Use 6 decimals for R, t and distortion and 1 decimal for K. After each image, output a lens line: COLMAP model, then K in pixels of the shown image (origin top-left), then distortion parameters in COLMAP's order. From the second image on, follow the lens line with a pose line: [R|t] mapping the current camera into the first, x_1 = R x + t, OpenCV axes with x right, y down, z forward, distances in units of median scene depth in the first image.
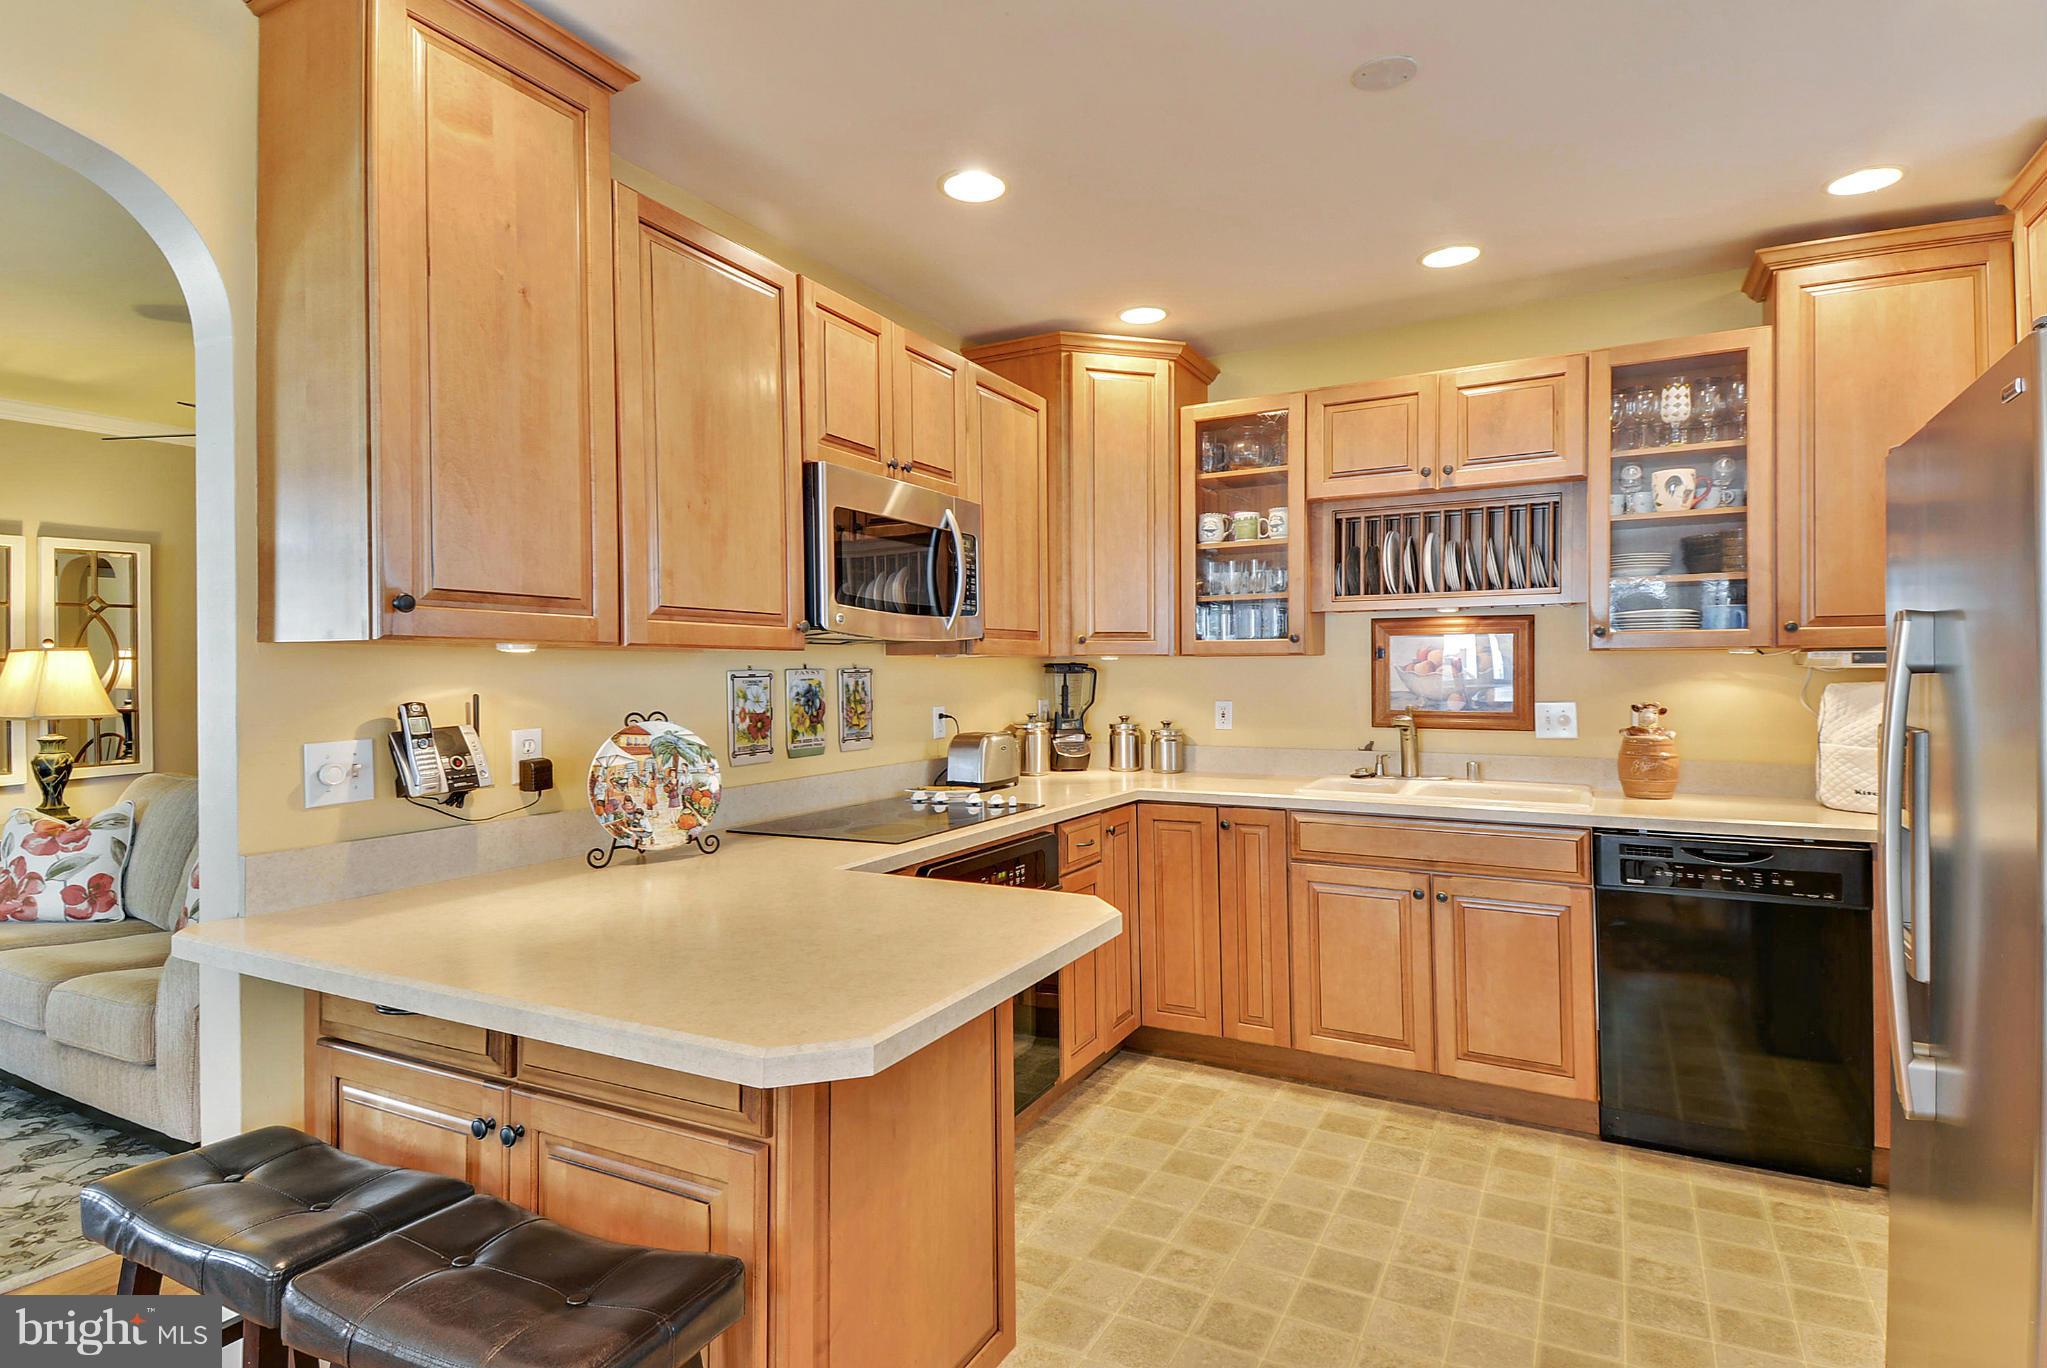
lens RADIAL K [[1087.8, 0, 1023.5], [0, 1087.8, 684.0], [0, 0, 1]] dist [0.105671, -0.071710]
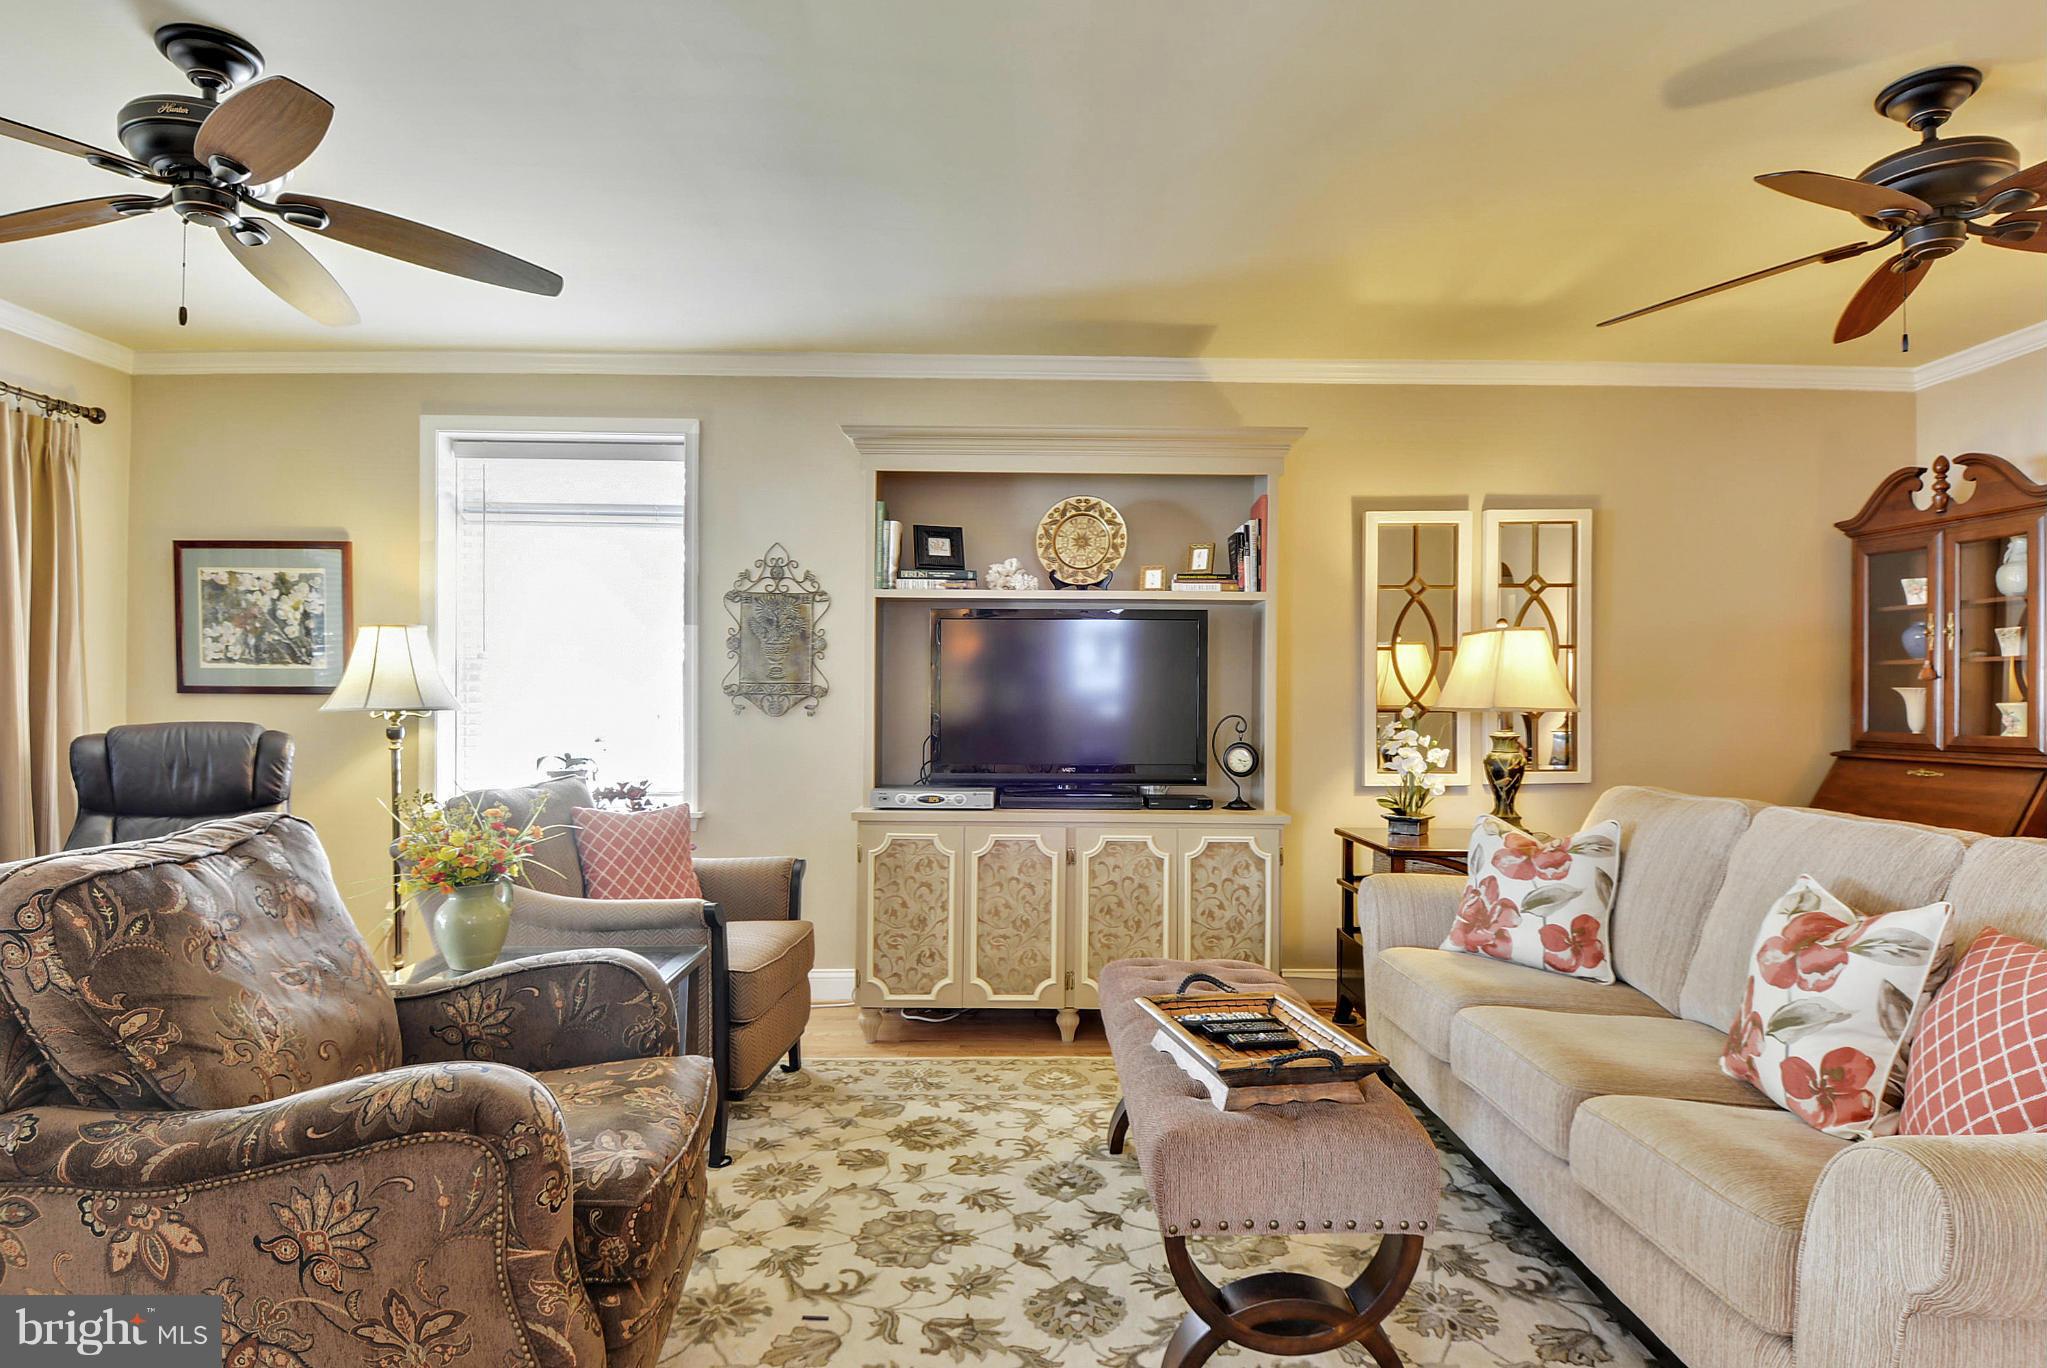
lens RADIAL K [[1099.4, 0, 1030.3], [0, 1099.4, 711.8], [0, 0, 1]] dist [0.018486, -0.031098]
pose [[0.505723, 0.017919, -0.862510, -0.394134], [-0.016784, 0.999799, 0.010931, 0.033780], [0.862533, 0.008949, 0.505922, 0.330489]]
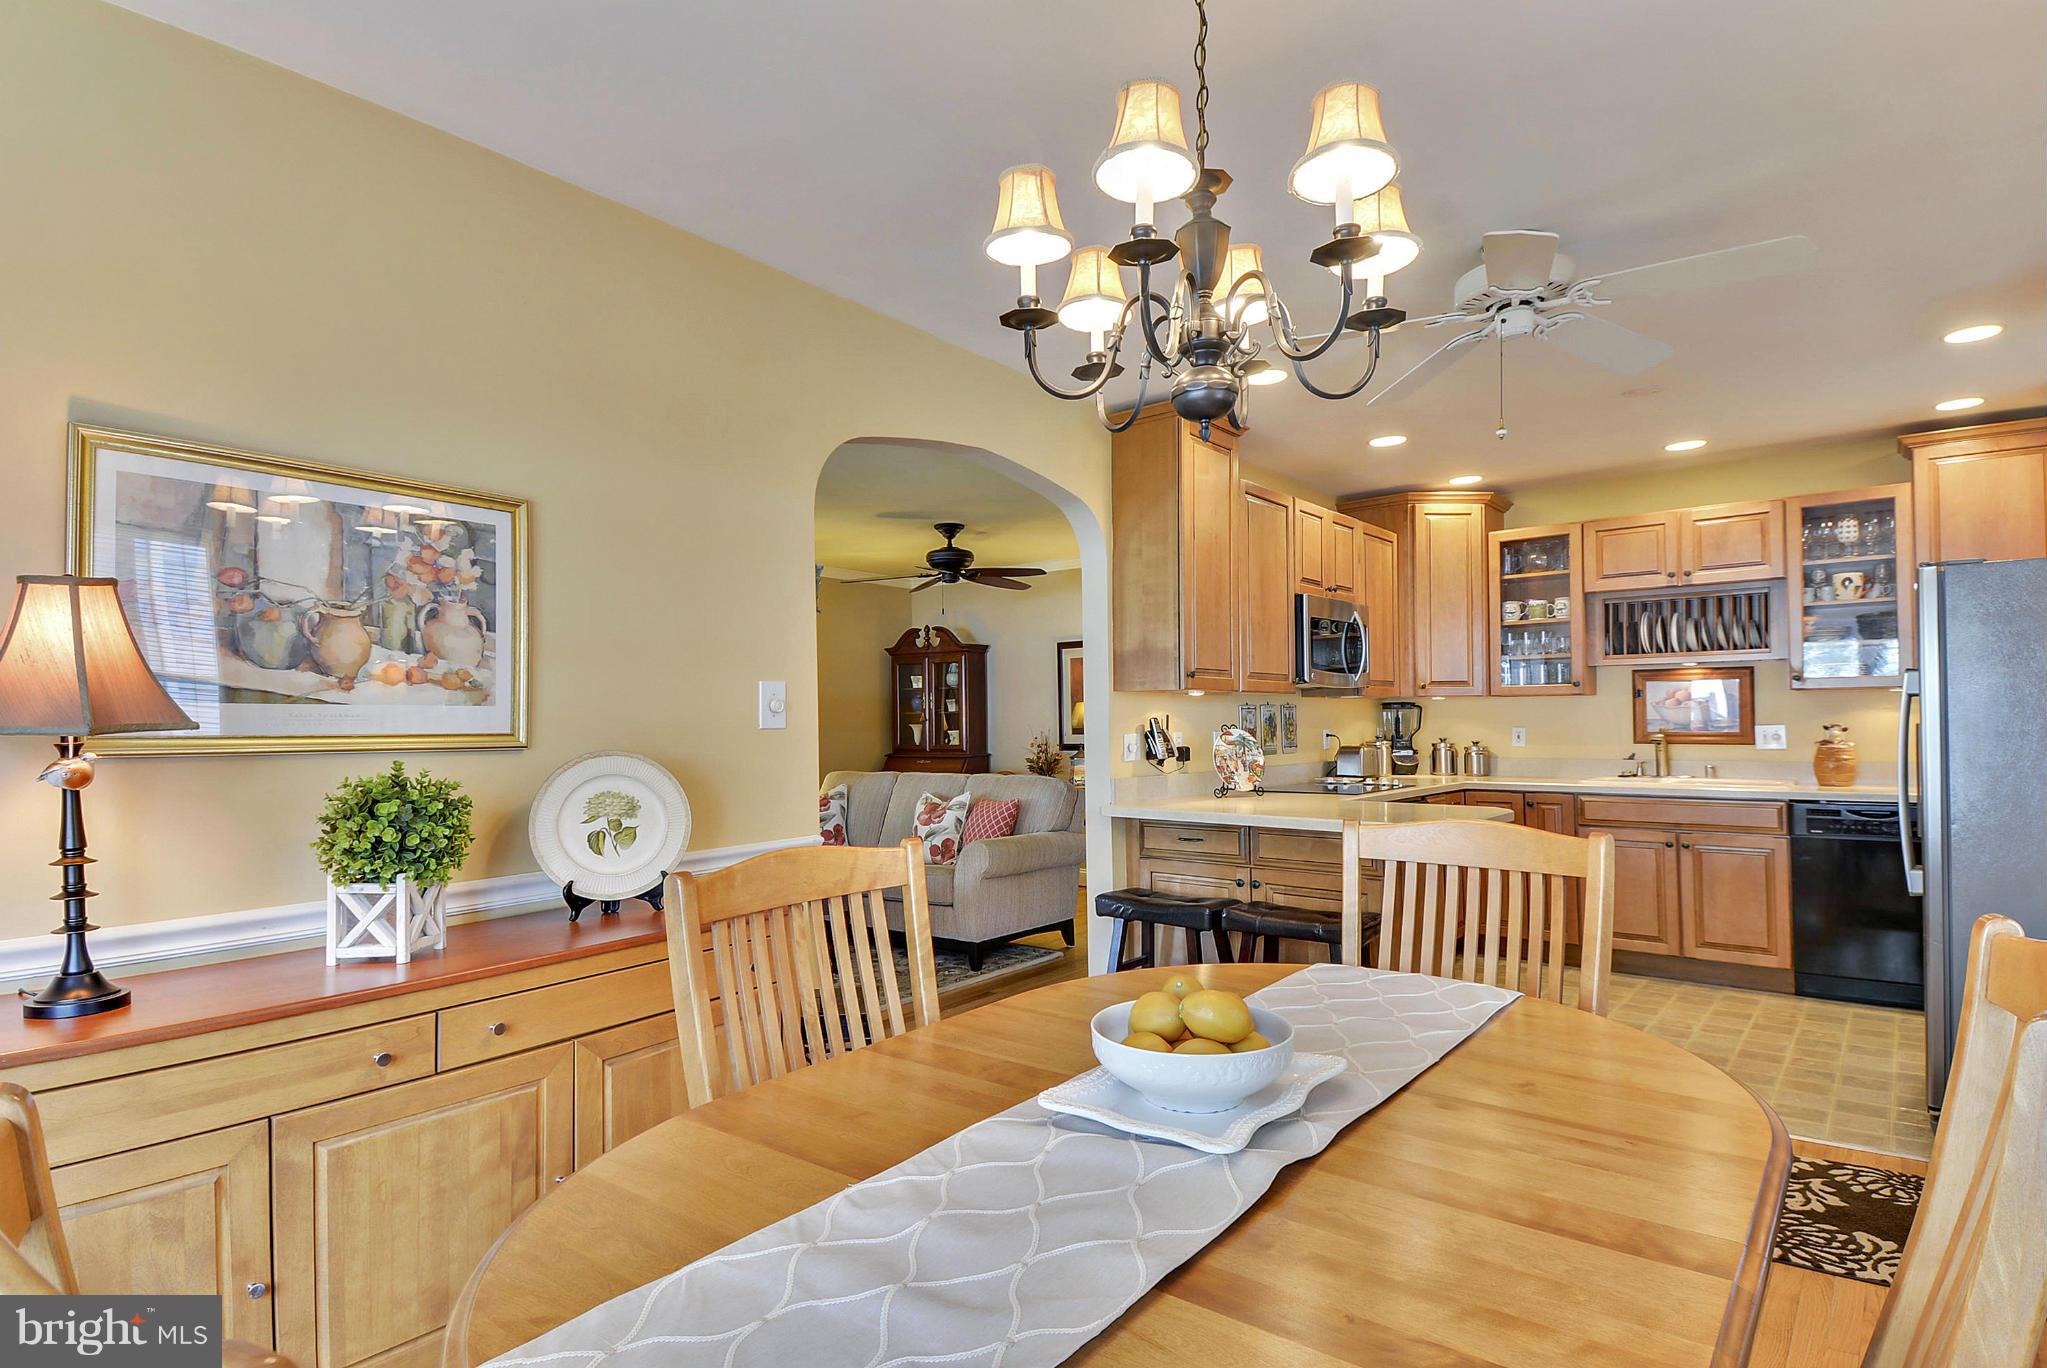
lens RADIAL K [[1074.3, 0, 982.7], [0, 1074.3, 711.0], [0, 0, 1]] dist [0.092795, -0.069722]
pose [[0.976939, -0.005328, -0.213453, -0.234936], [0.000925, 0.999785, -0.020723, 0.026980], [0.213518, 0.020048, 0.976734, -0.669628]]
